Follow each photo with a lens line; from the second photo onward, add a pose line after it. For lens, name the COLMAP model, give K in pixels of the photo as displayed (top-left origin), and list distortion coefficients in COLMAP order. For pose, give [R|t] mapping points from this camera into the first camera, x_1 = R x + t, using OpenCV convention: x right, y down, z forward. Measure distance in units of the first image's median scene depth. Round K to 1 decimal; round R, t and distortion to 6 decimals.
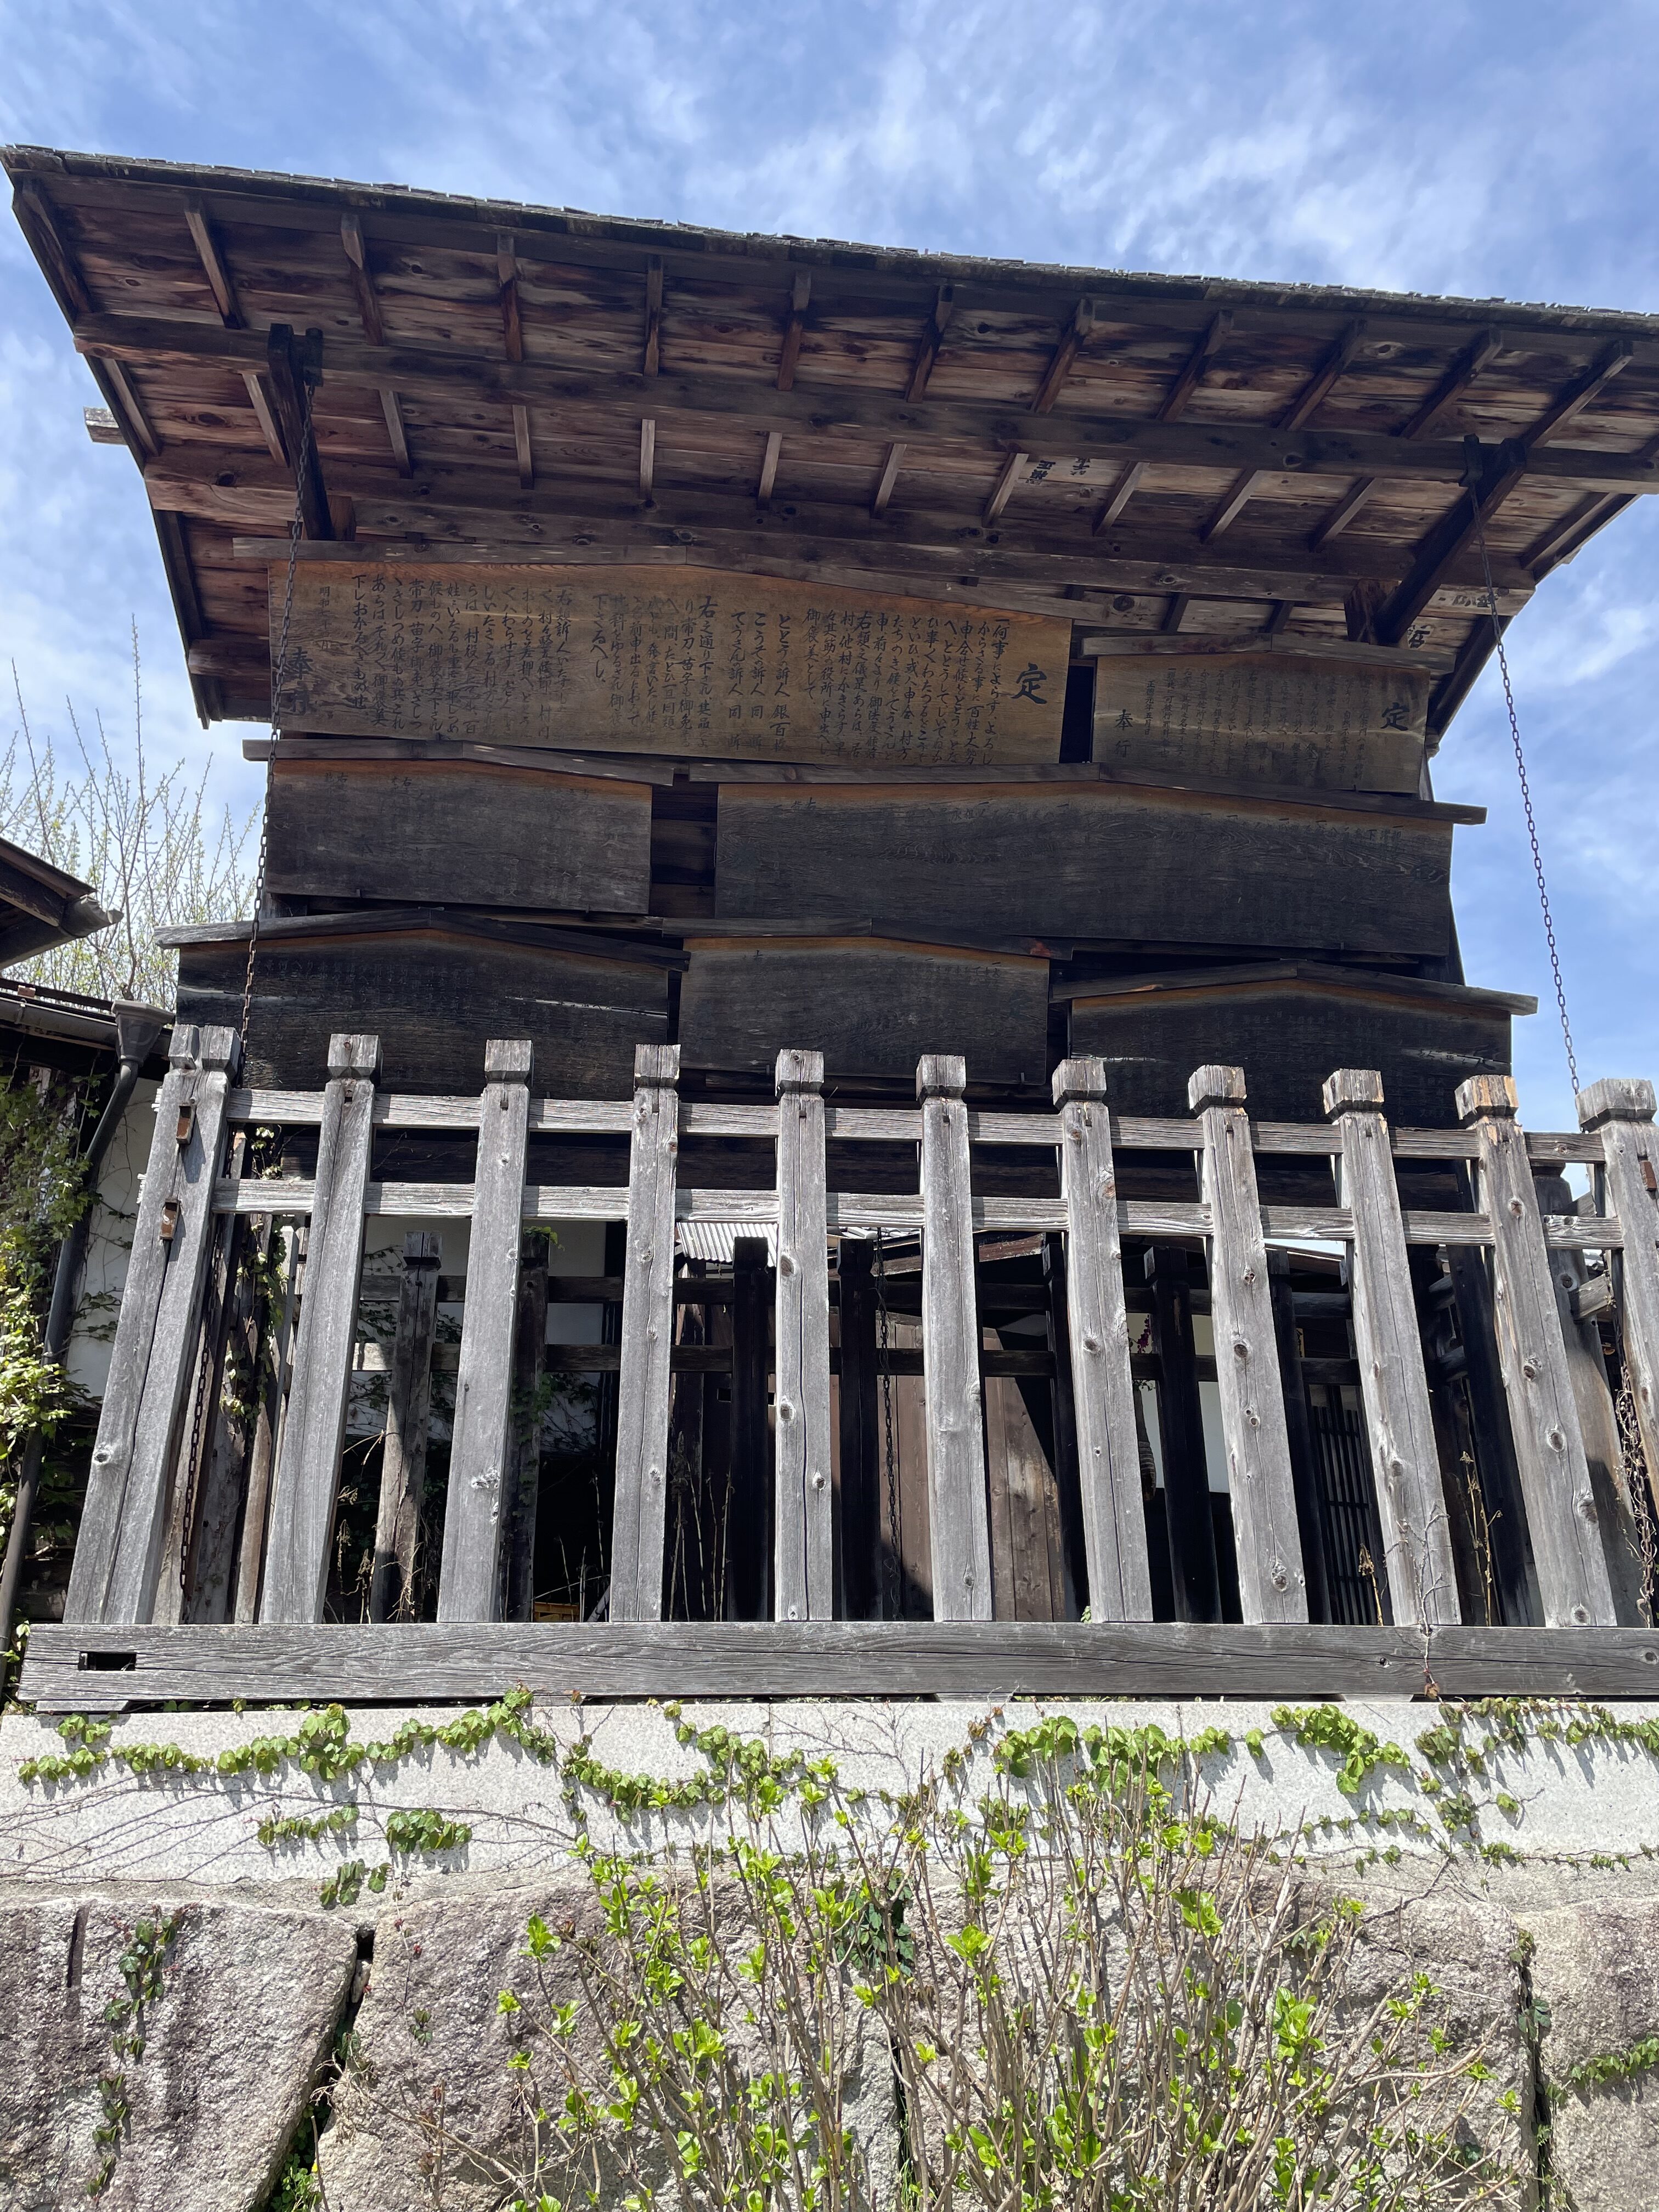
lens RADIAL K [[1661.4, 0, 825.3], [0, 1661.4, 1070.7], [0, 0, 1]] dist [0.096720, -0.115211]
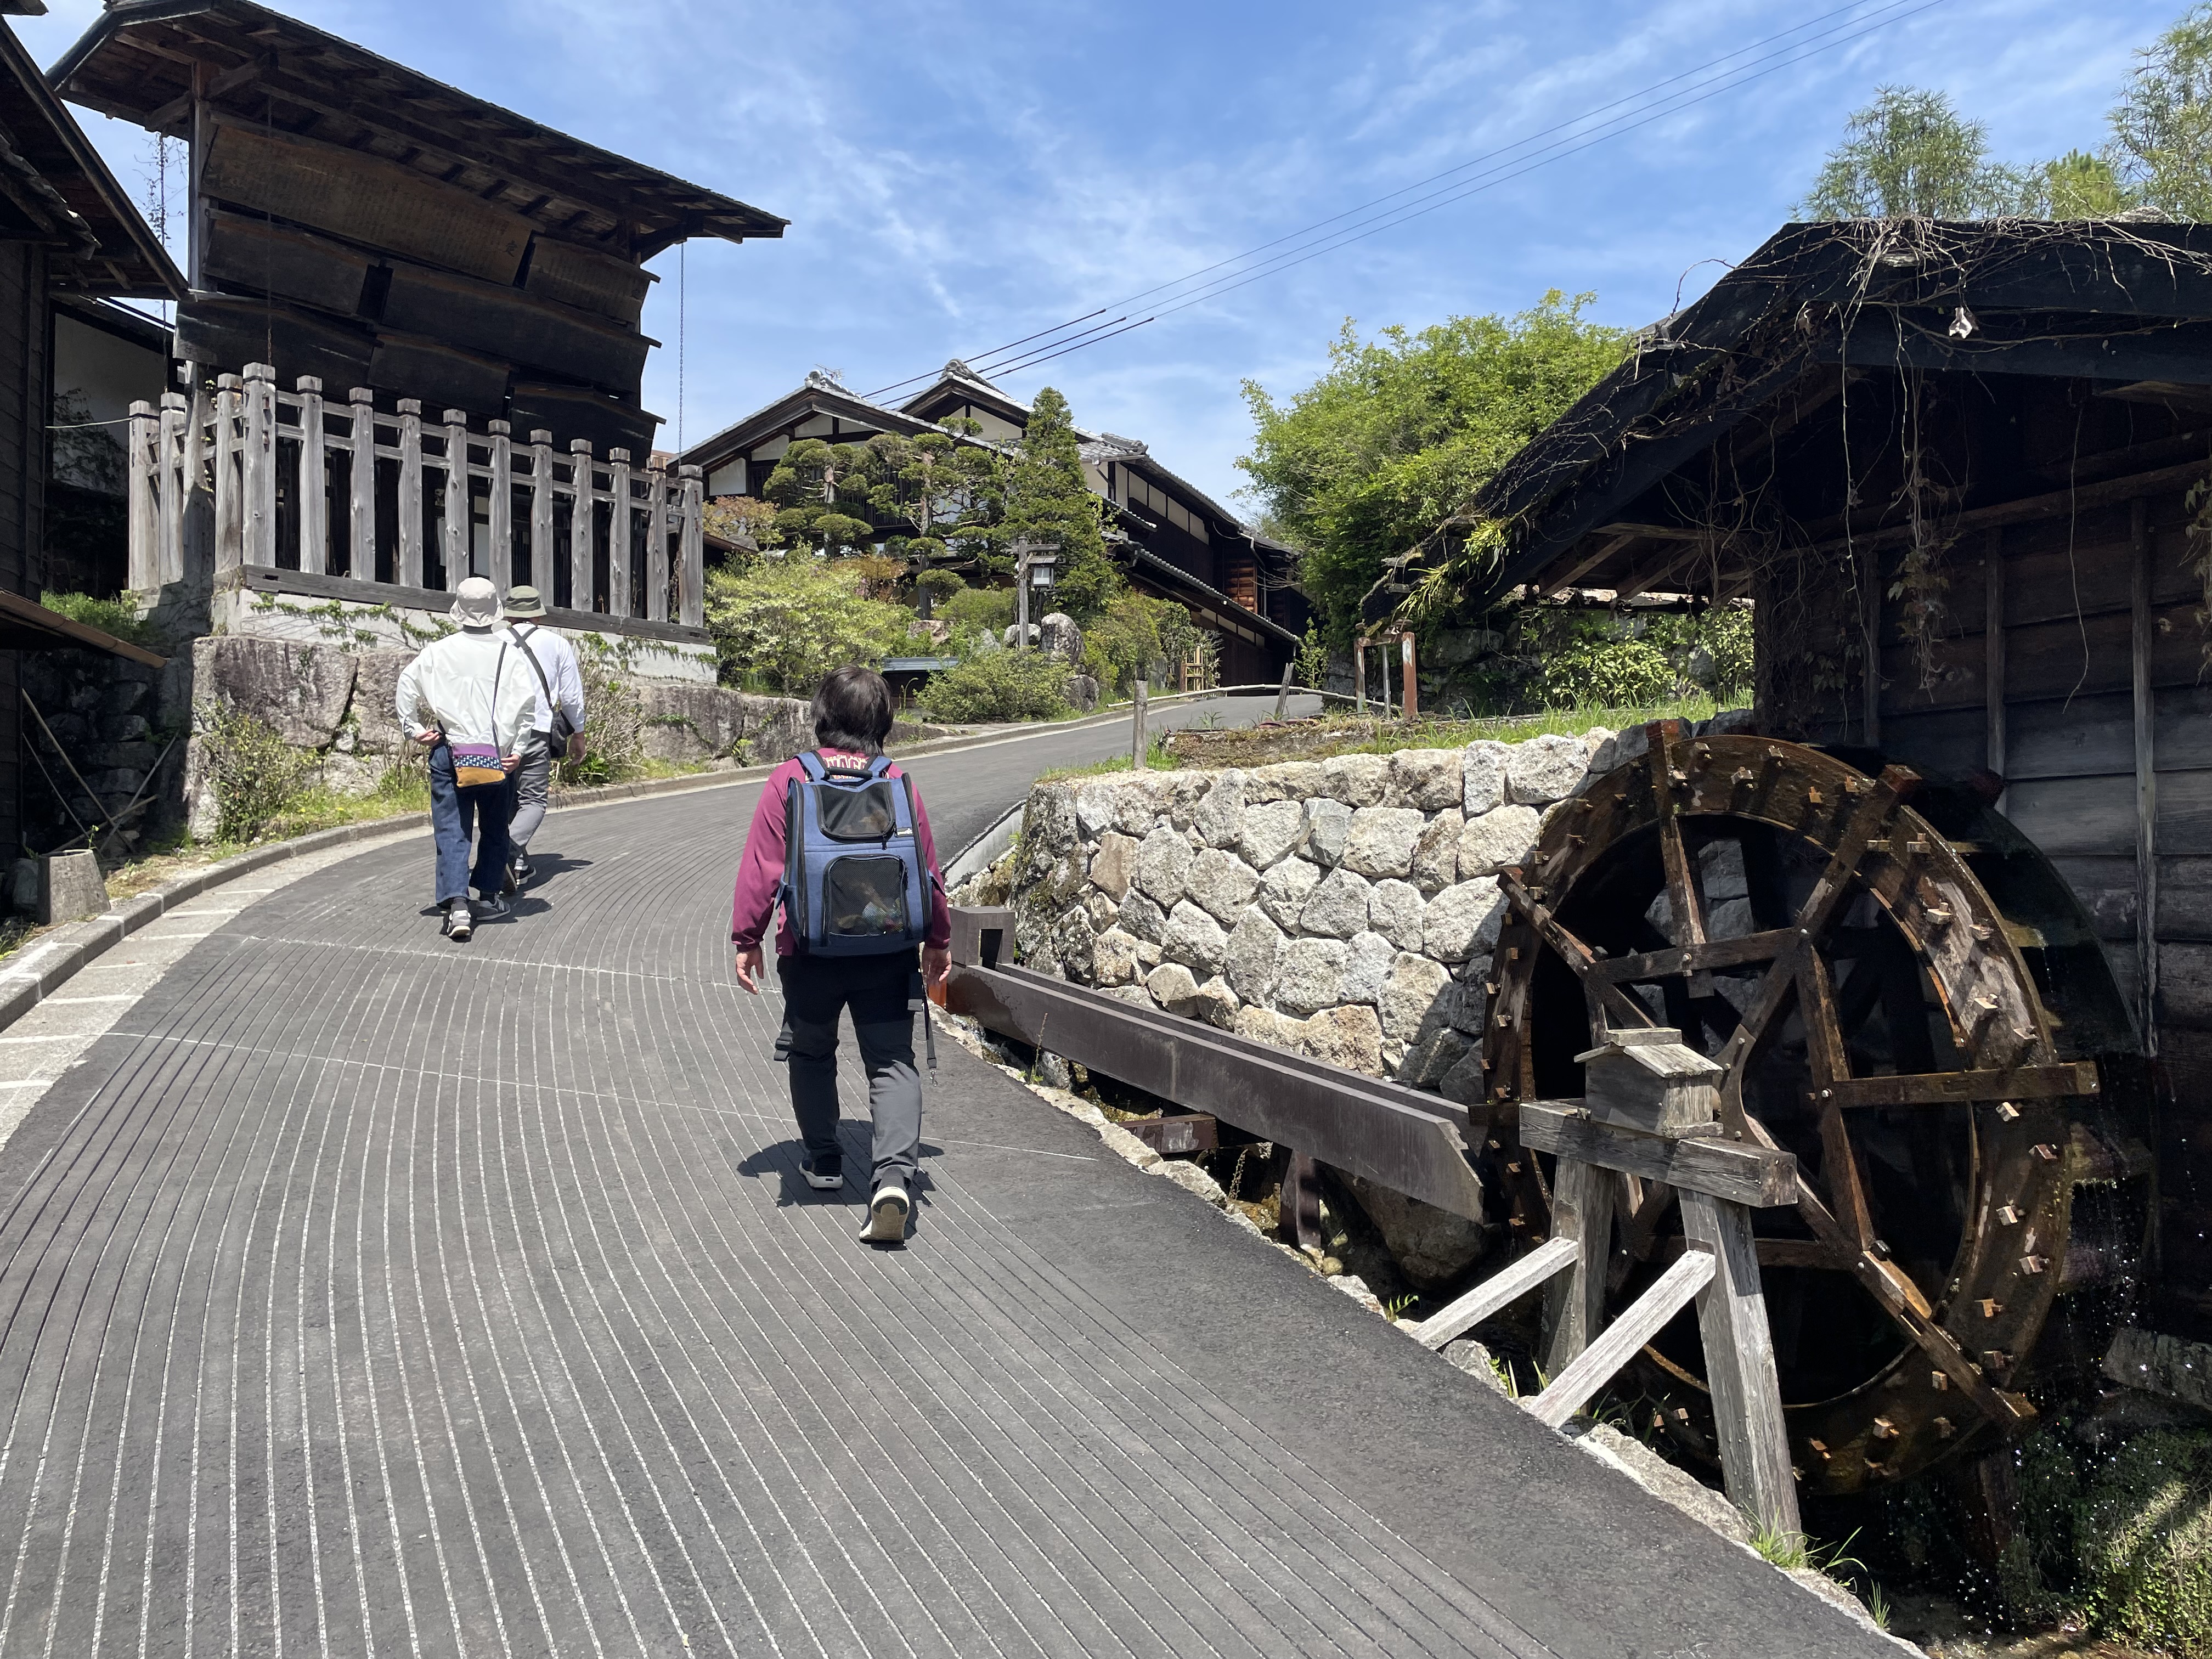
lens RADIAL K [[1661.4, 0, 1106.0], [0, 1661.4, 829.5], [0, 0, 1]] dist [0.096720, -0.115211]
pose [[0.687920, 0.014103, 0.725650, -1.672603], [-0.279108, 0.928066, 0.246560, -0.458546], [-0.669974, -0.372148, 0.642371, -2.370606]]
